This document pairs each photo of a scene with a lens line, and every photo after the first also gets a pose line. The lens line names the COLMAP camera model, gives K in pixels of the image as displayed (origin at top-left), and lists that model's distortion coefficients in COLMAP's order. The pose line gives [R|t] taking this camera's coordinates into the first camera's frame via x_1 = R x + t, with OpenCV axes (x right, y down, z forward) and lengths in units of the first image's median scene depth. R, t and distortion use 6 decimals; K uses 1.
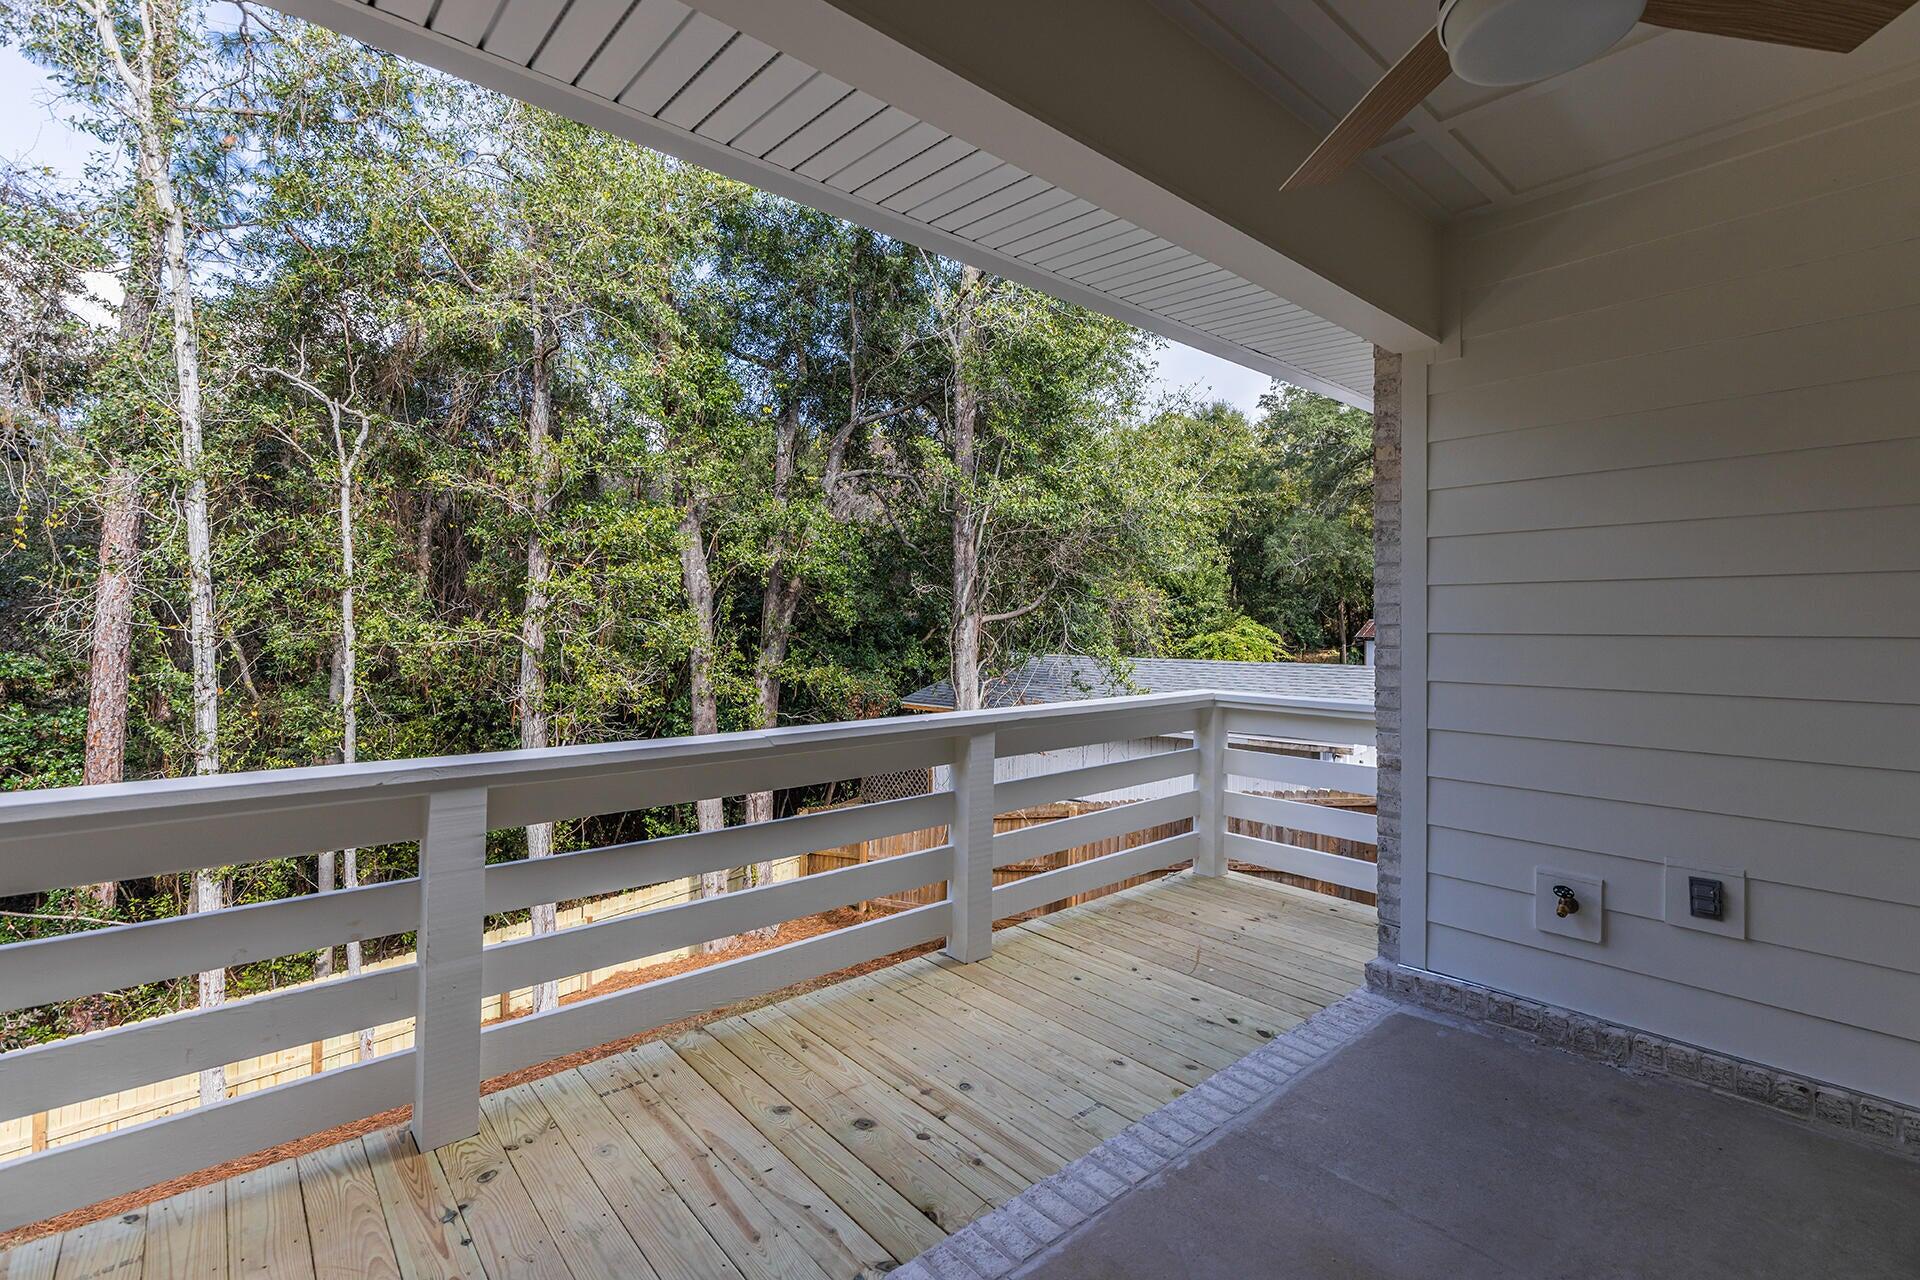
lens RADIAL K [[881.9, 0, 970.3], [0, 881.9, 618.6], [0, 0, 1]] dist [0.001009, 0.000103]
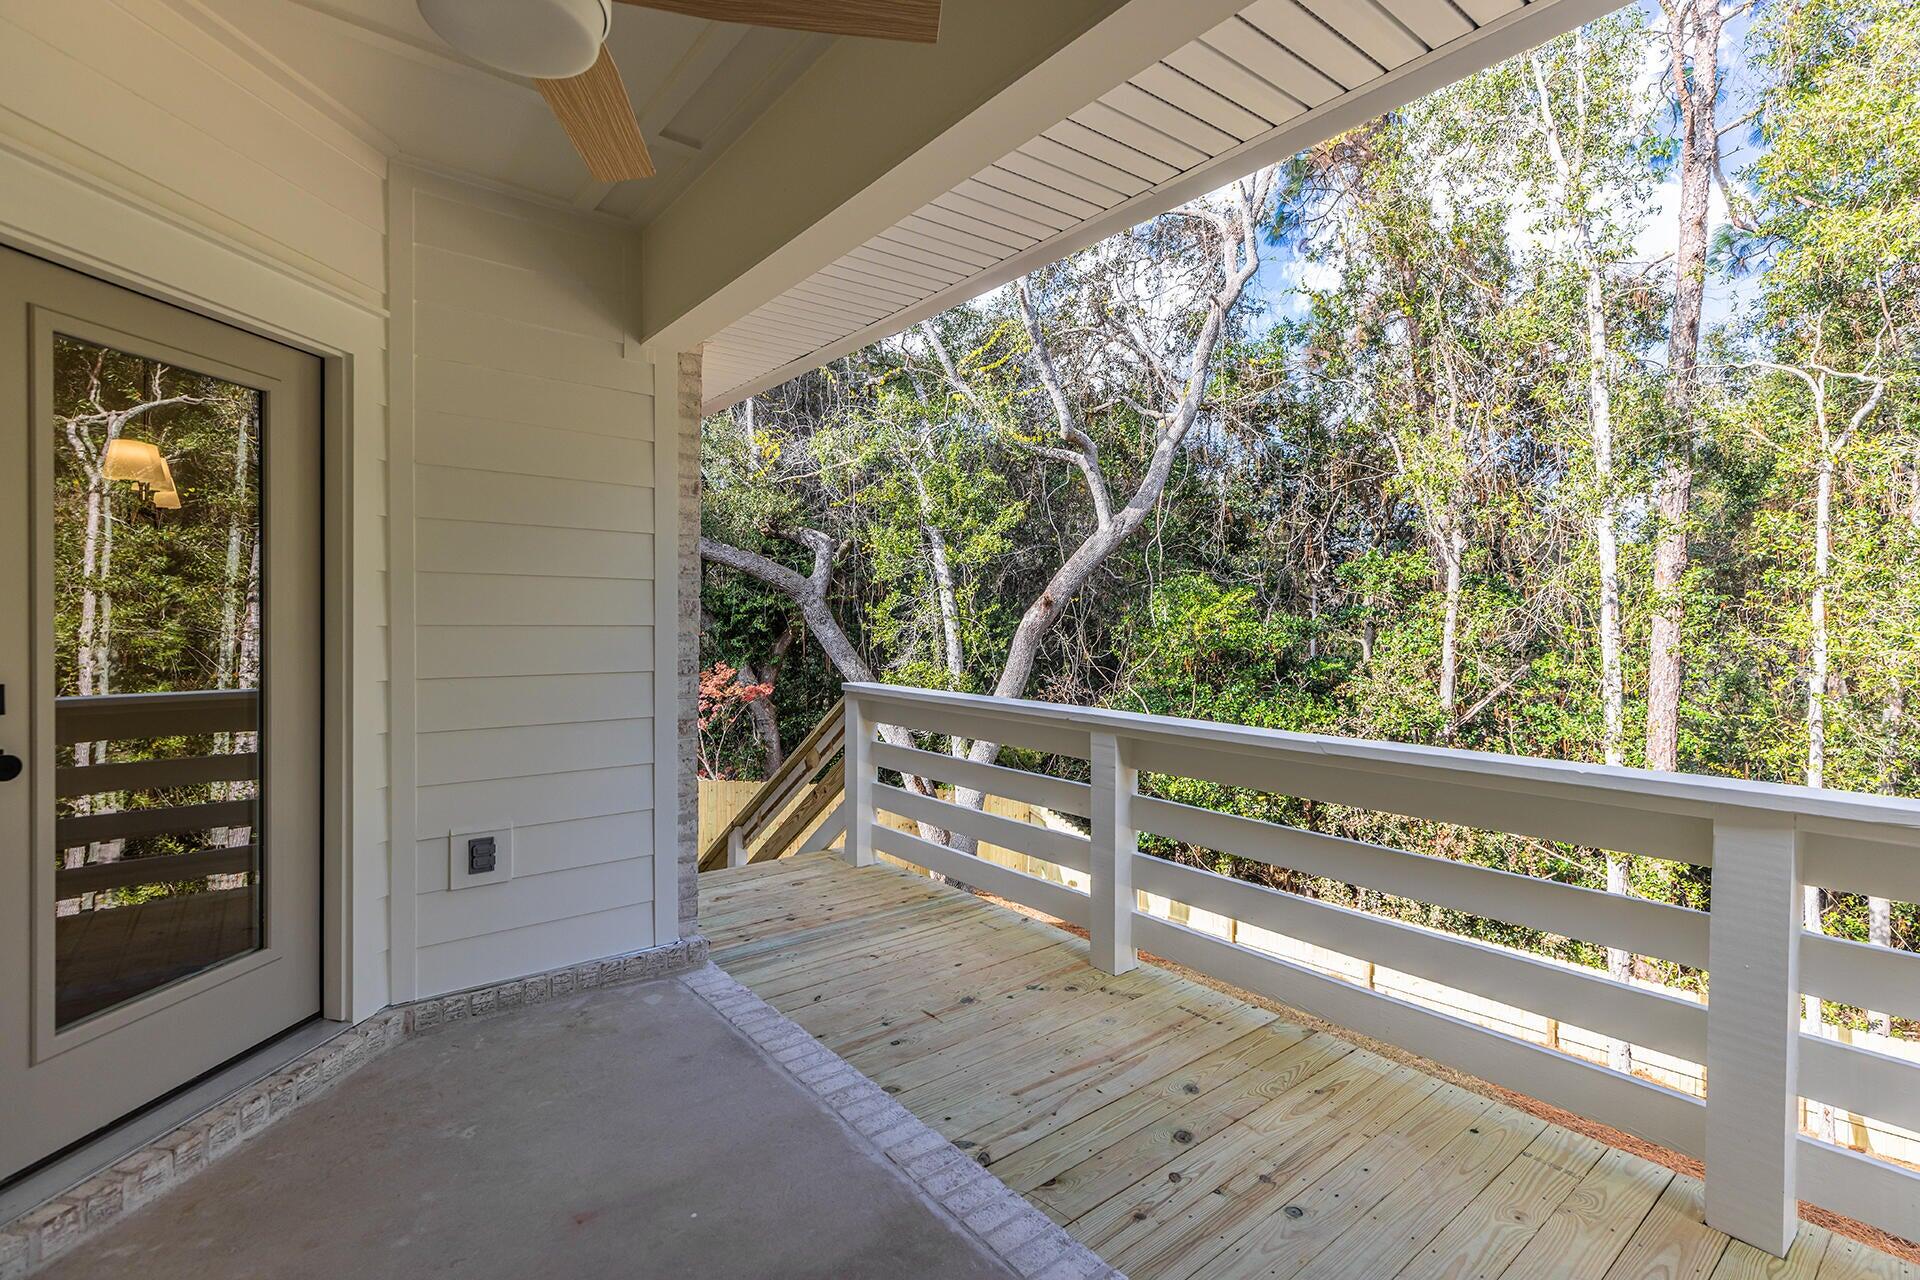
lens RADIAL K [[881.9, 0, 970.3], [0, 881.9, 618.6], [0, 0, 1]] dist [0.001009, 0.000103]
pose [[-0.061699, -0.008337, -0.998060, 0.740576], [-0.001256, 0.999965, -0.008275, 0.016313], [0.998094, 0.000743, -0.061707, 0.717704]]
